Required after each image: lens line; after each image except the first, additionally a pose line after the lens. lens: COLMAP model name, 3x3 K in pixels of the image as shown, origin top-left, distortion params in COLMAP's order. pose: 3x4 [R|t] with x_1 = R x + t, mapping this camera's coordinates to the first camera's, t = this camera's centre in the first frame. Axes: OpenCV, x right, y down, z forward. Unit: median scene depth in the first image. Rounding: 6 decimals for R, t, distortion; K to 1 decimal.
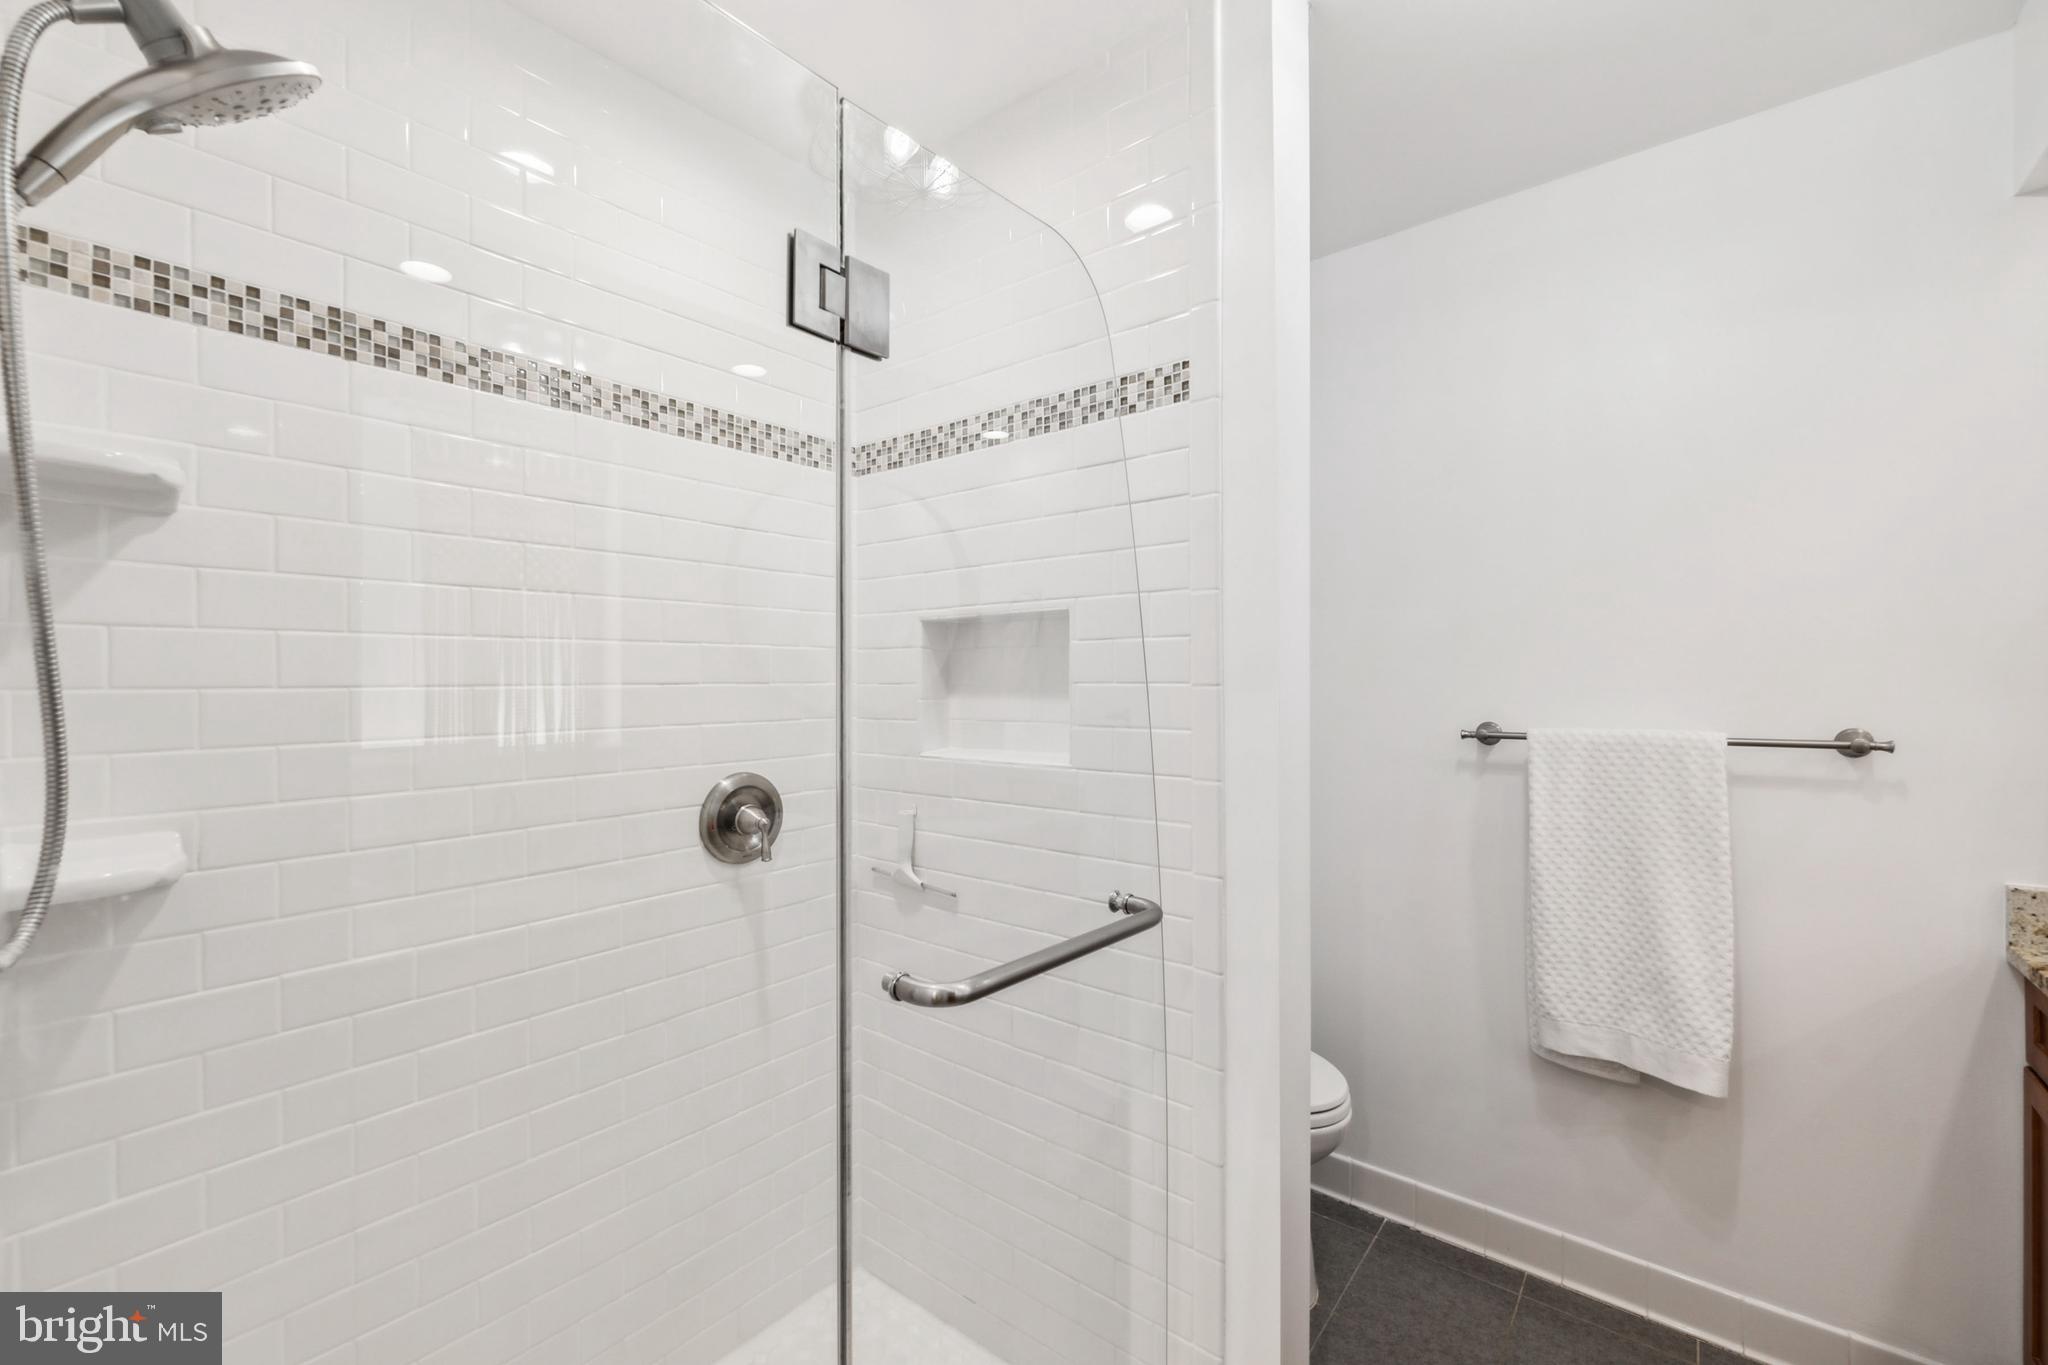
lens RADIAL K [[843.7, 0, 1023.9], [0, 843.7, 678.9], [0, 0, 1]] dist [0.001200, -0.000748]
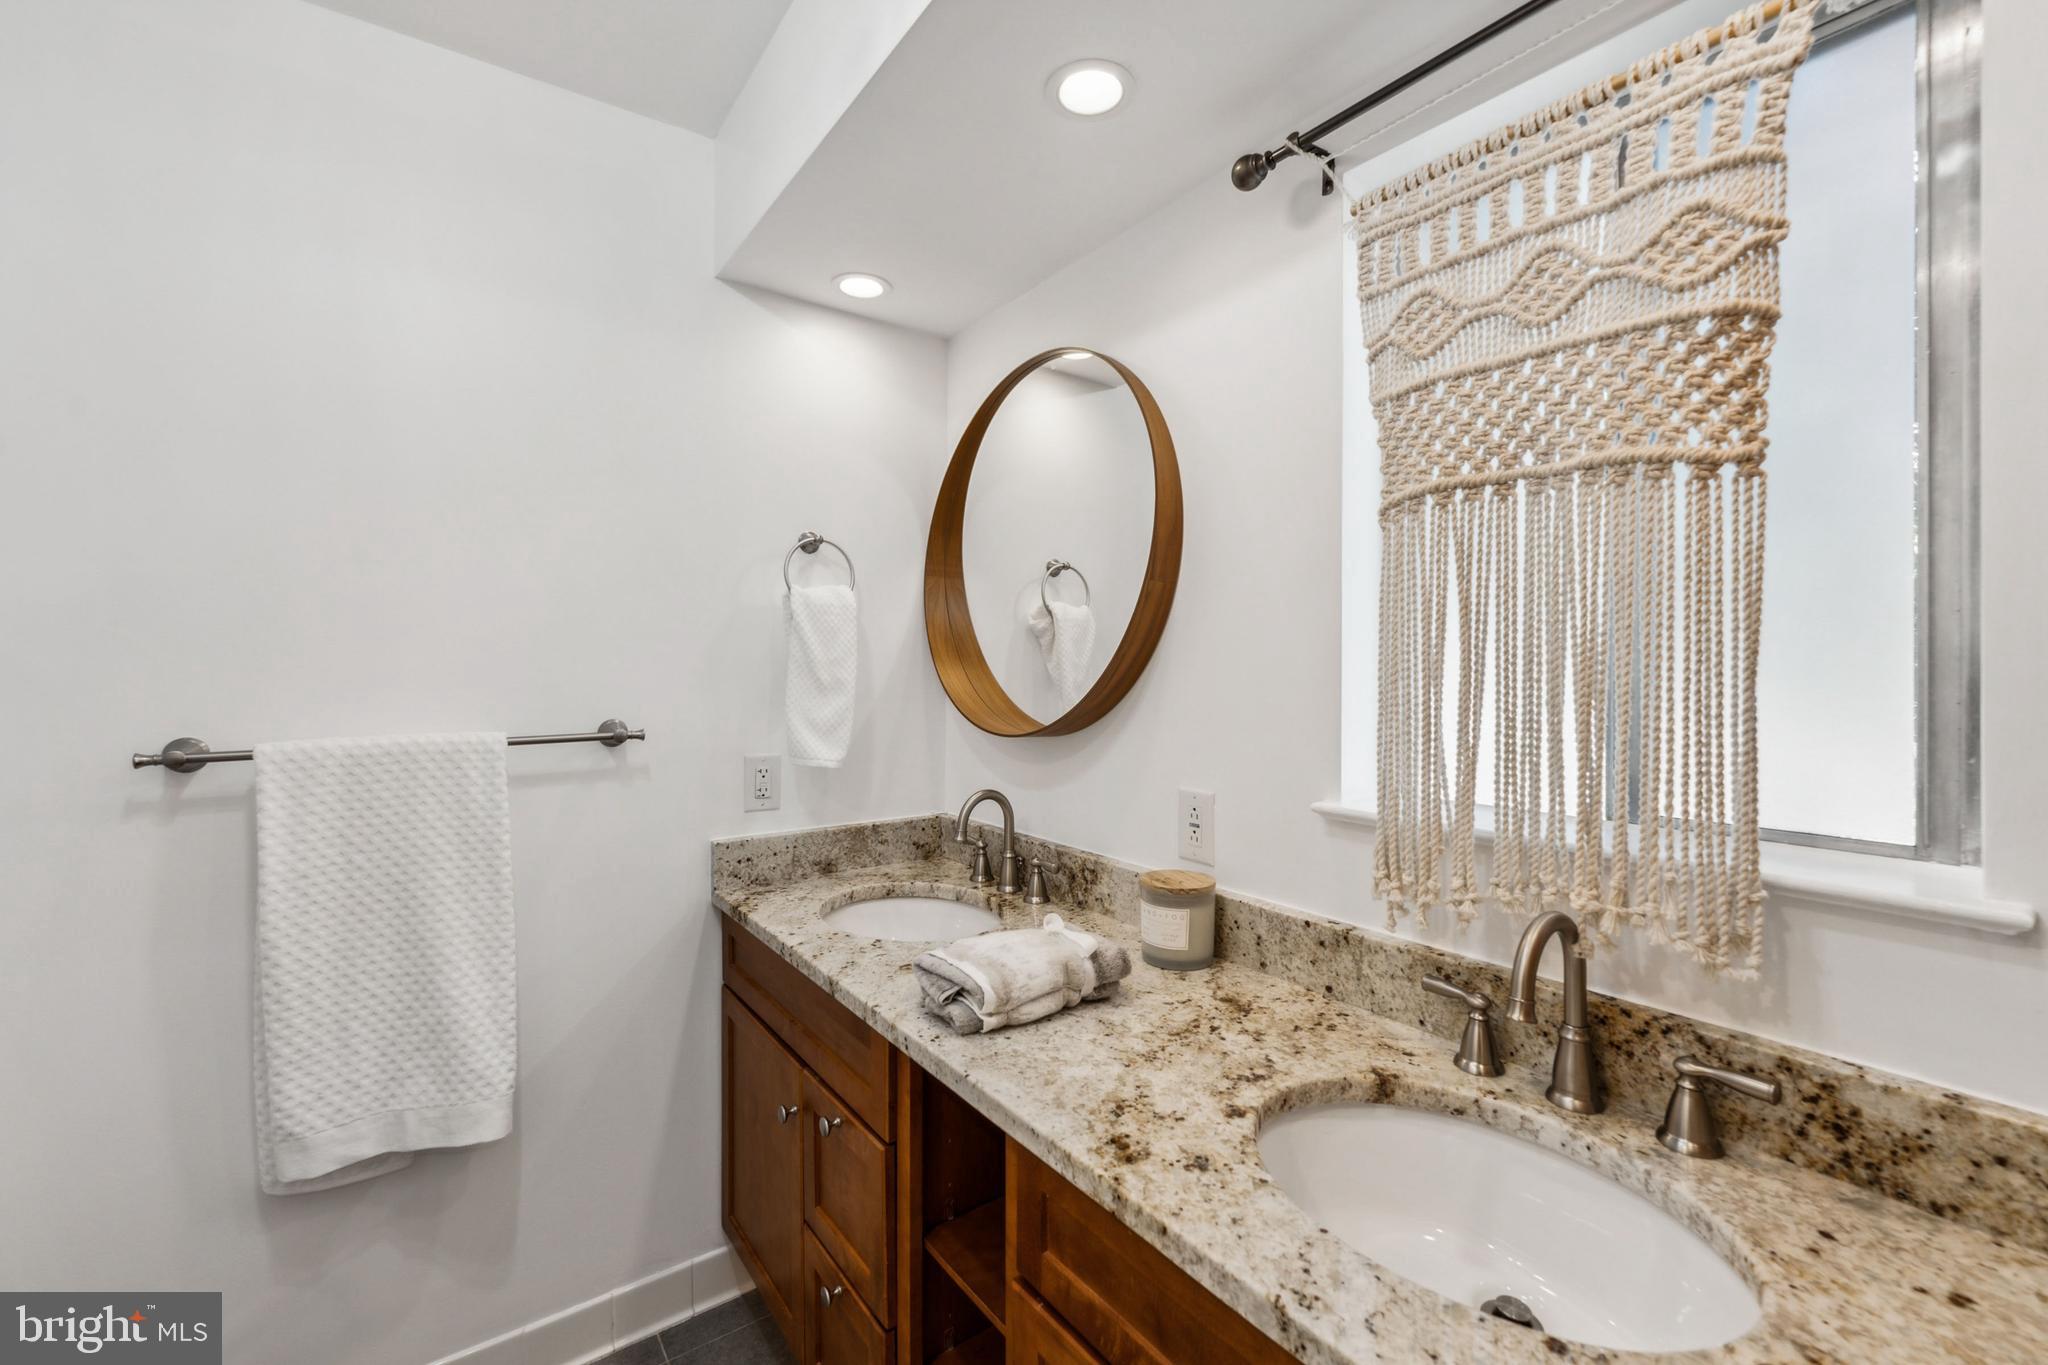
lens RADIAL K [[843.7, 0, 1030.2], [0, 843.7, 676.0], [0, 0, 1]] dist [0.001200, -0.000748]
pose [[0.282244, -0.004914, 0.959330, 0.109605], [0.002602, 0.999987, 0.004357, 0.000688], [-0.959339, 0.001266, 0.282253, 0.187828]]
